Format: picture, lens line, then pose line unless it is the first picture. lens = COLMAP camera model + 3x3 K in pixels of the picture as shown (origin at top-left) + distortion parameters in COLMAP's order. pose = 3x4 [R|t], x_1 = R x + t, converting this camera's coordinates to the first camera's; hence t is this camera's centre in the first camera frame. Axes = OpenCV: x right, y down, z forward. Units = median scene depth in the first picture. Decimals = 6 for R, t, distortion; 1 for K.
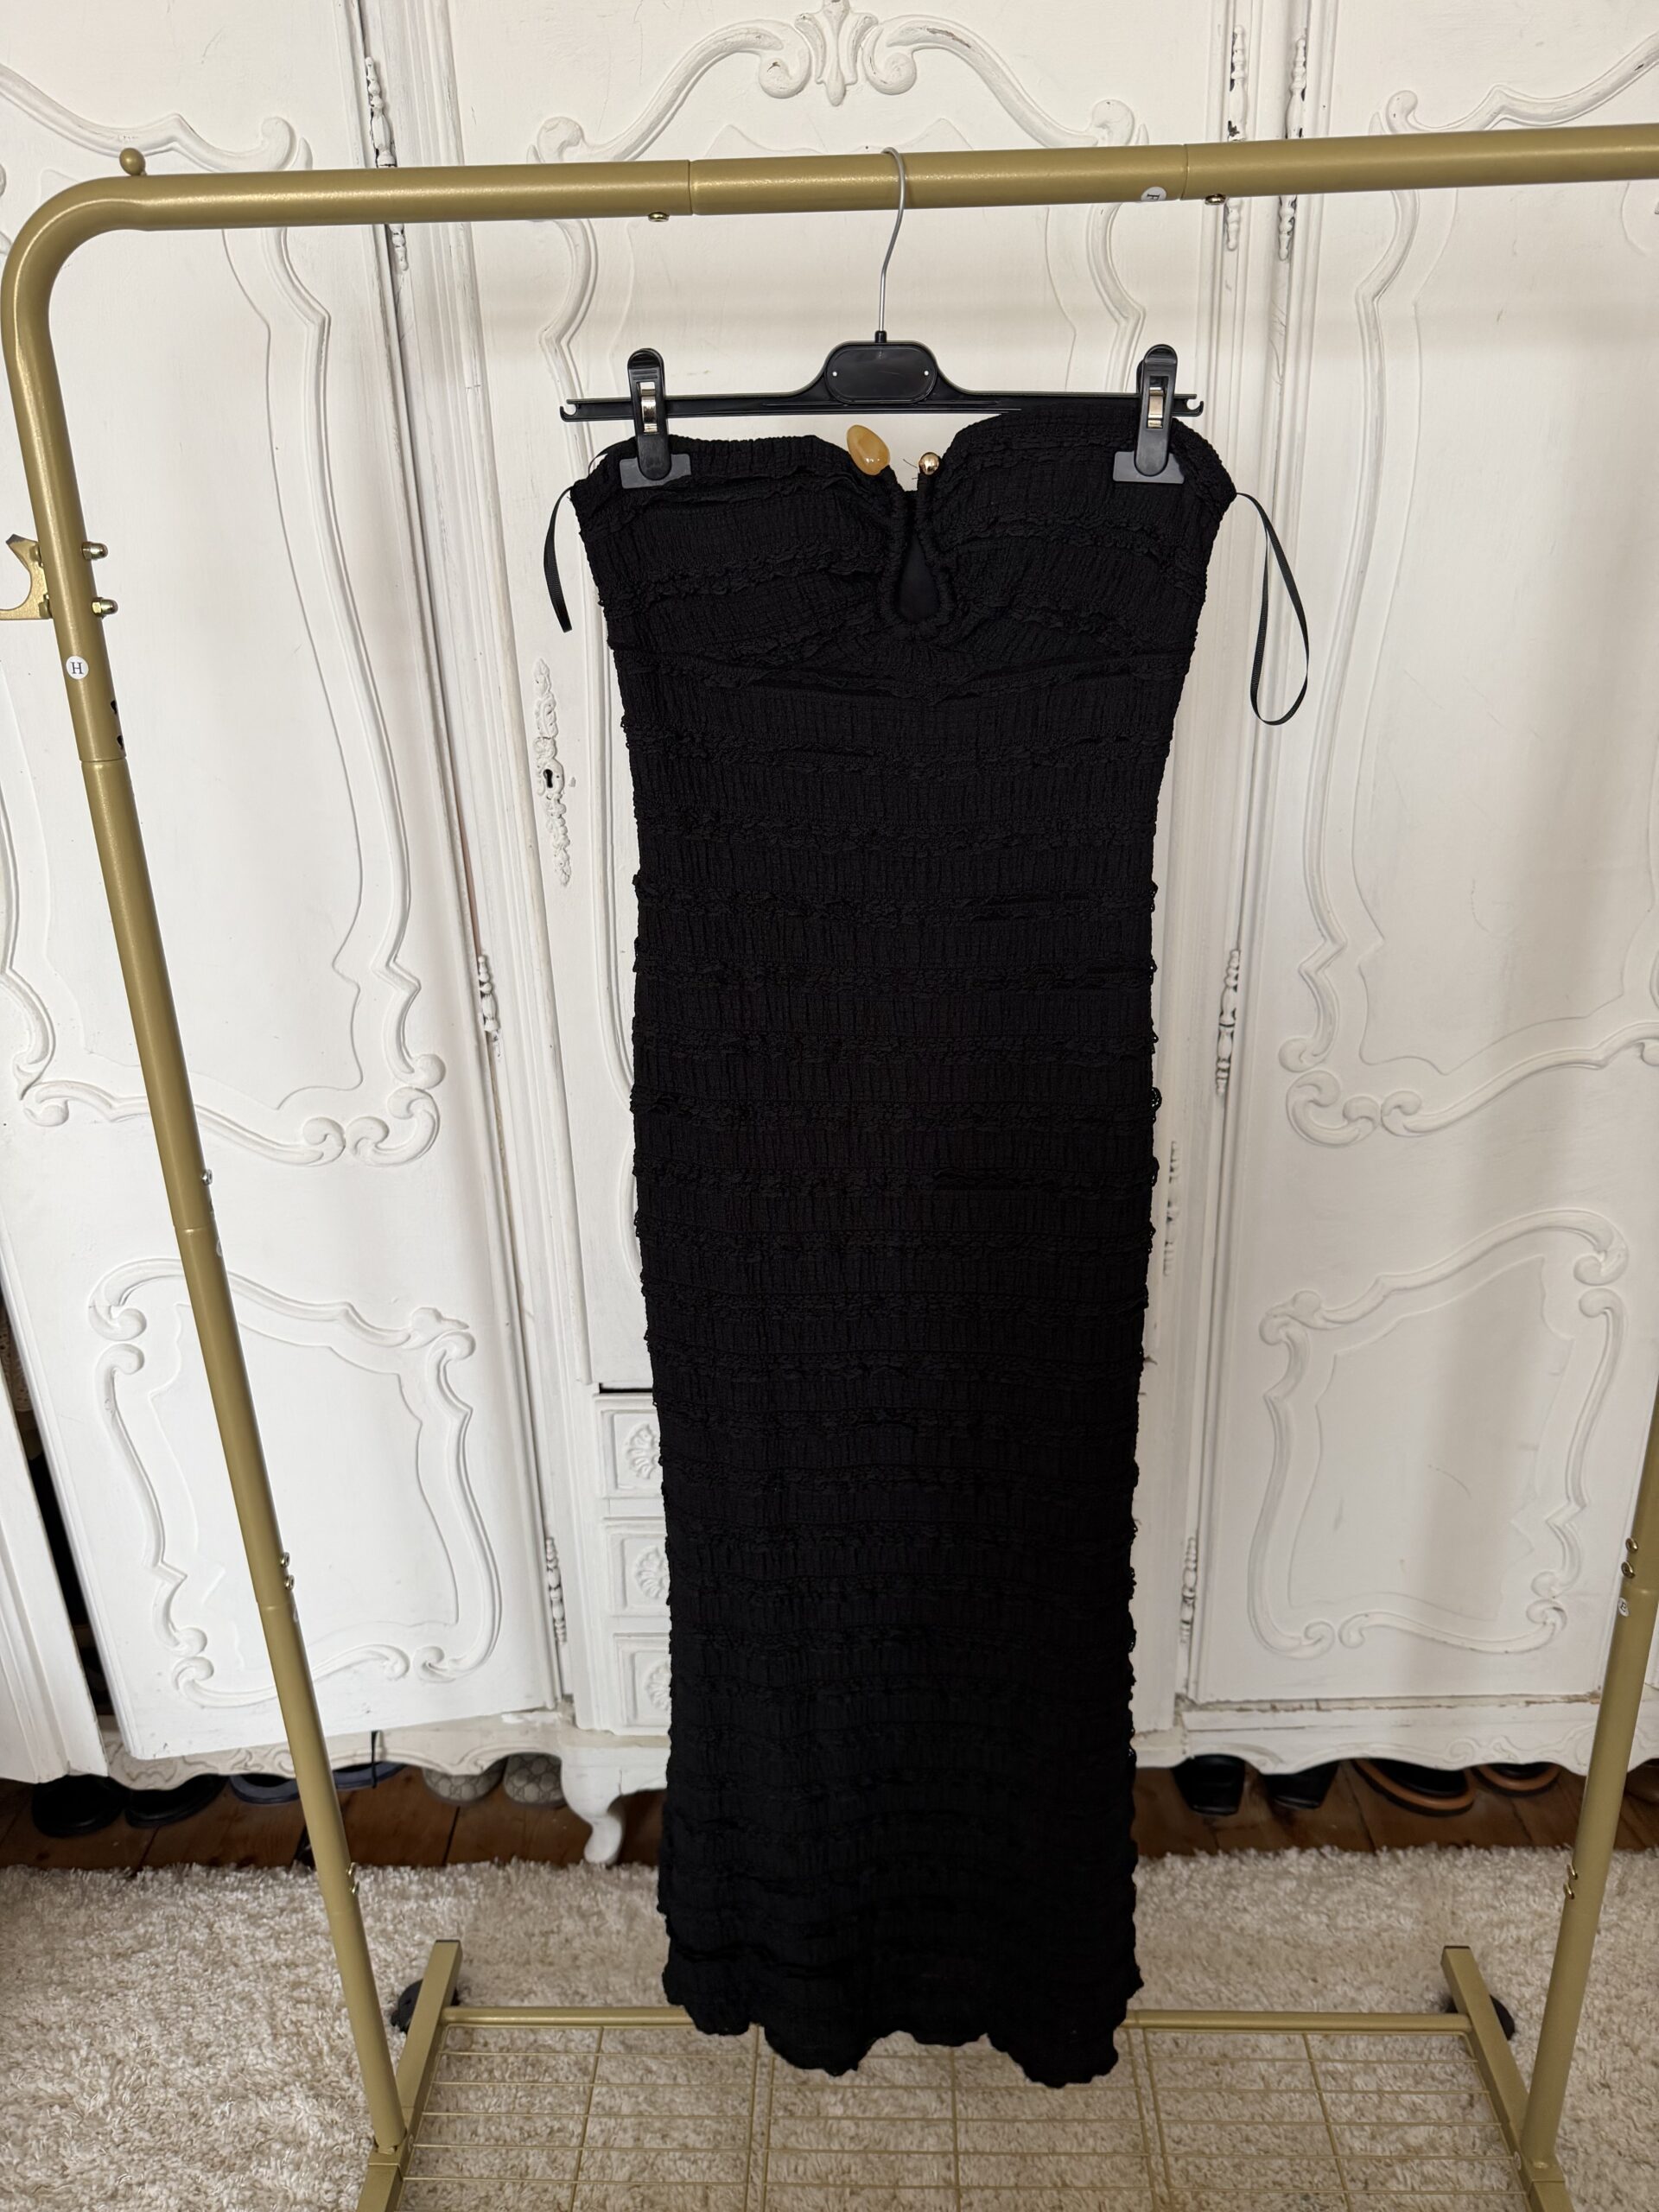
lens RADIAL K [[1595.8, 0, 819.2], [0, 1595.8, 1094.4], [0, 0, 1]] dist [0.008341, -0.021464]
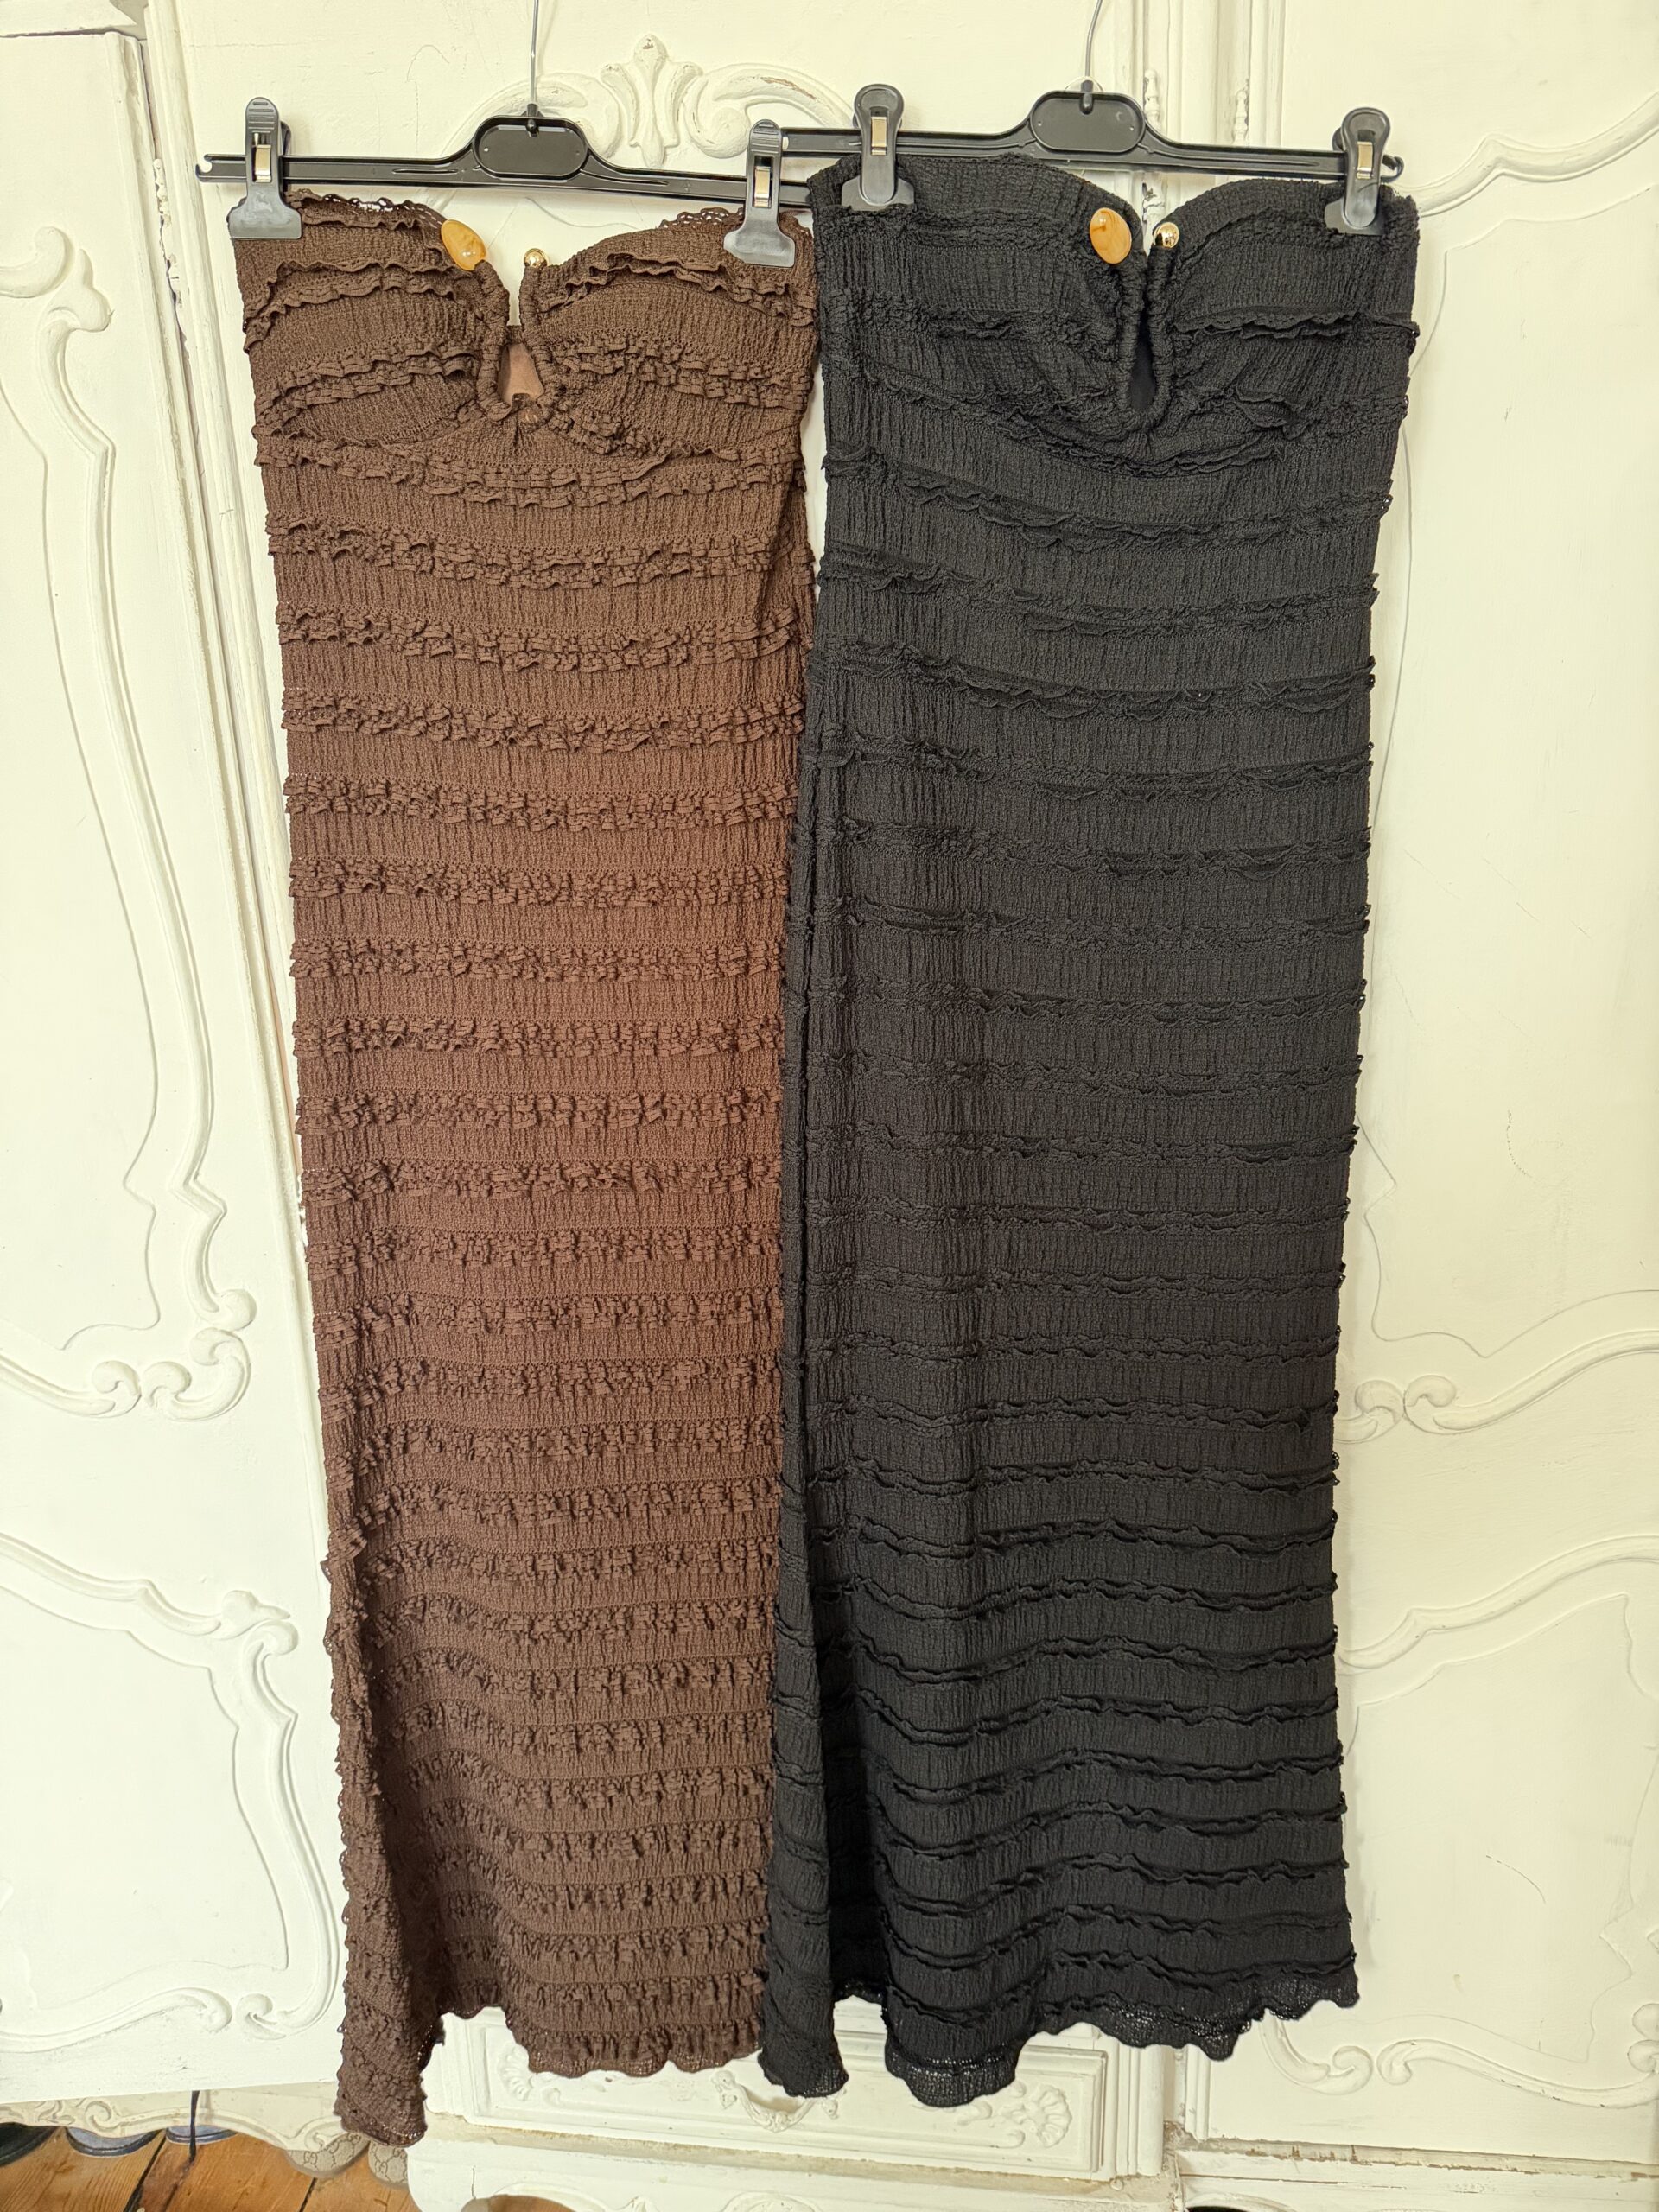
lens RADIAL K [[1595.8, 0, 817.2], [0, 1595.8, 1110.2], [0, 0, 1]] dist [0.008341, -0.021464]
pose [[0.994860, 0.020386, -0.099187, 0.144476], [-0.030925, 0.993895, -0.105903, -0.040511], [0.096422, 0.108426, 0.989417, 0.184241]]
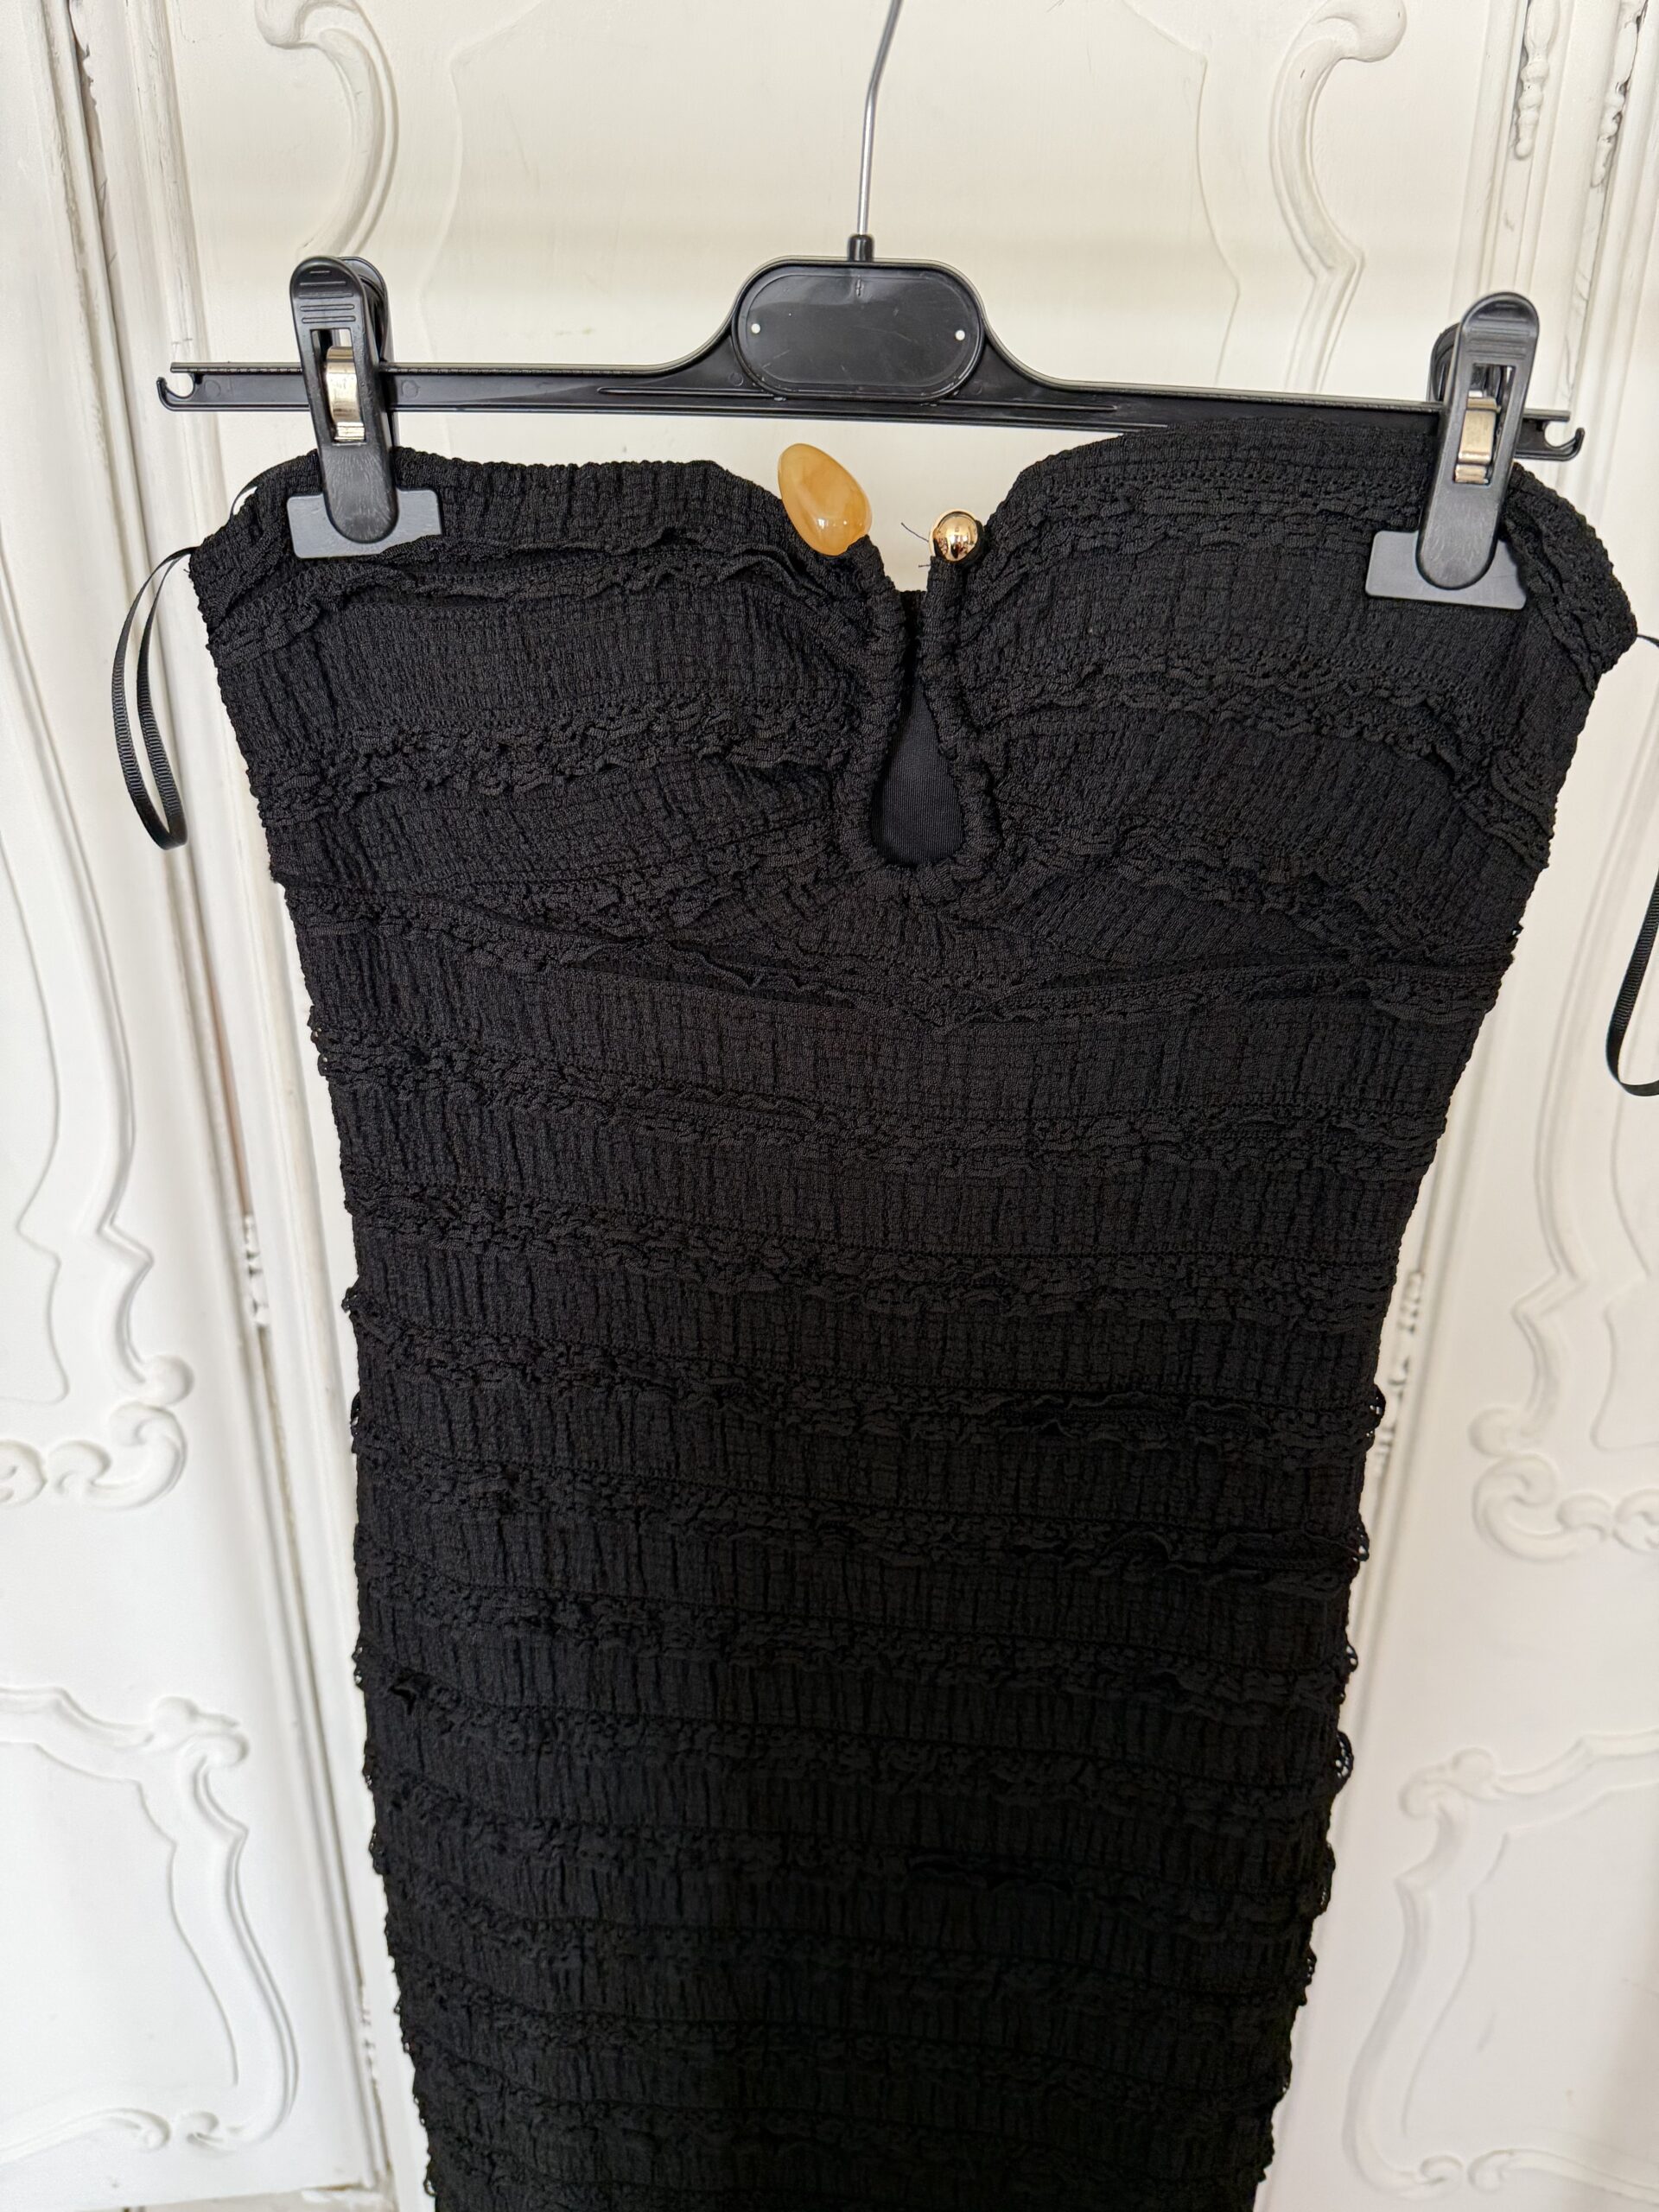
lens RADIAL K [[1595.8, 0, 820.0], [0, 1595.8, 1103.8], [0, 0, 1]] dist [0.008341, -0.021464]
pose [[0.998501, 0.051661, -0.018096, 0.030071], [-0.051528, 0.998642, 0.007735, -0.151216], [0.018471, -0.006791, 0.999806, 0.349802]]
